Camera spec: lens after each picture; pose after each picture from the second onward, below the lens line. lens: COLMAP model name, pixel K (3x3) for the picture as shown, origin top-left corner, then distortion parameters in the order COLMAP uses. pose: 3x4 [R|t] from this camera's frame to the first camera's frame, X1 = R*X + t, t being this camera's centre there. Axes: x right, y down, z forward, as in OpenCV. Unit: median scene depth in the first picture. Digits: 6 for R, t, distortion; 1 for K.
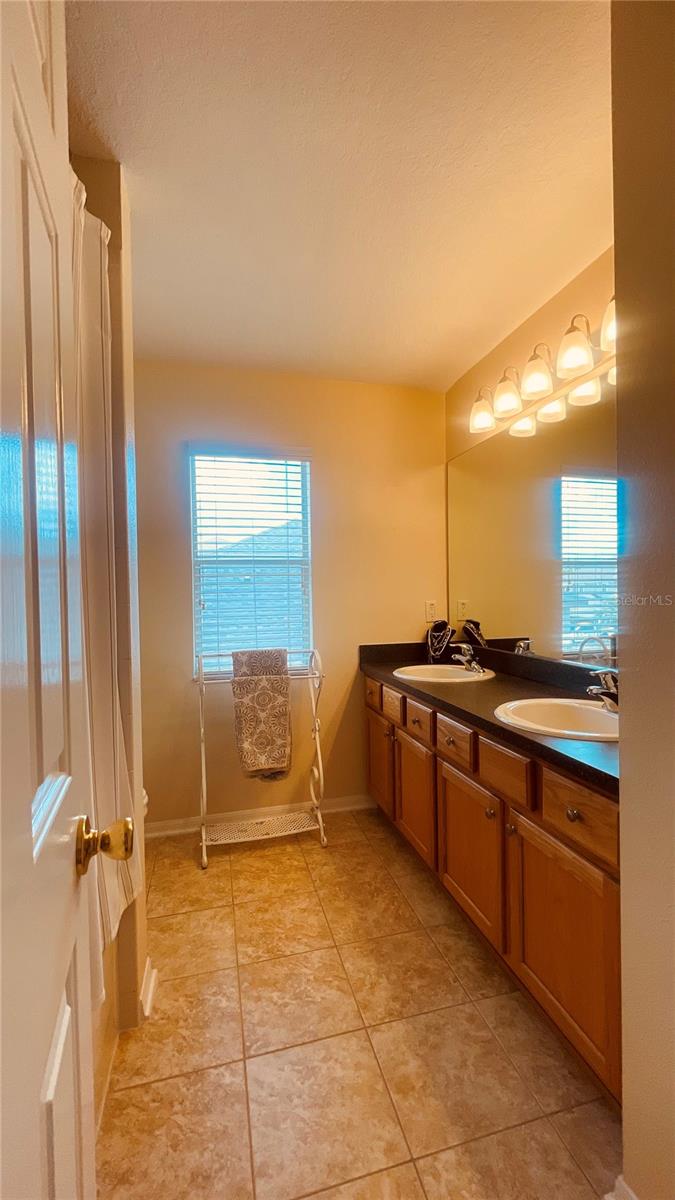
lens RADIAL K [[491.1, 0, 336.9], [0, 491.1, 602.5], [0, 0, 1]] dist [-0.002691, -0.000537]
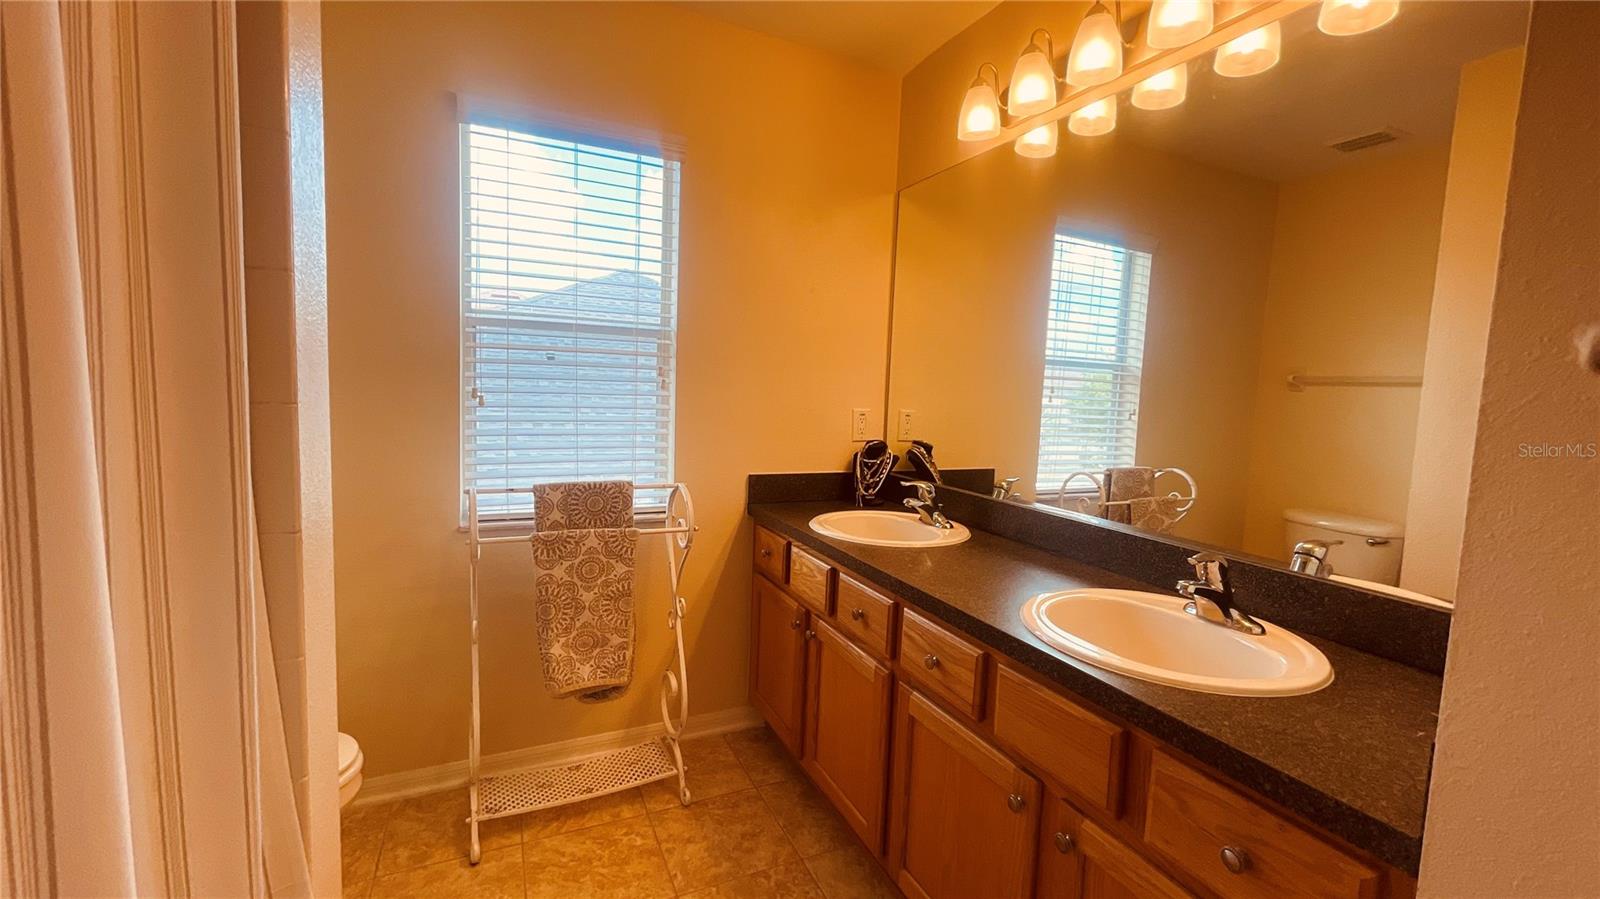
lens RADIAL K [[654.8, 0, 801.3], [0, 654.8, 443.1], [0, 0, 1]] dist [-0.002691, -0.000537]
pose [[0.980520, 0.038528, 0.192602, -0.058342], [-0.052423, 0.996336, 0.067574, -0.014728], [-0.189293, -0.076354, 0.978947, 0.207378]]
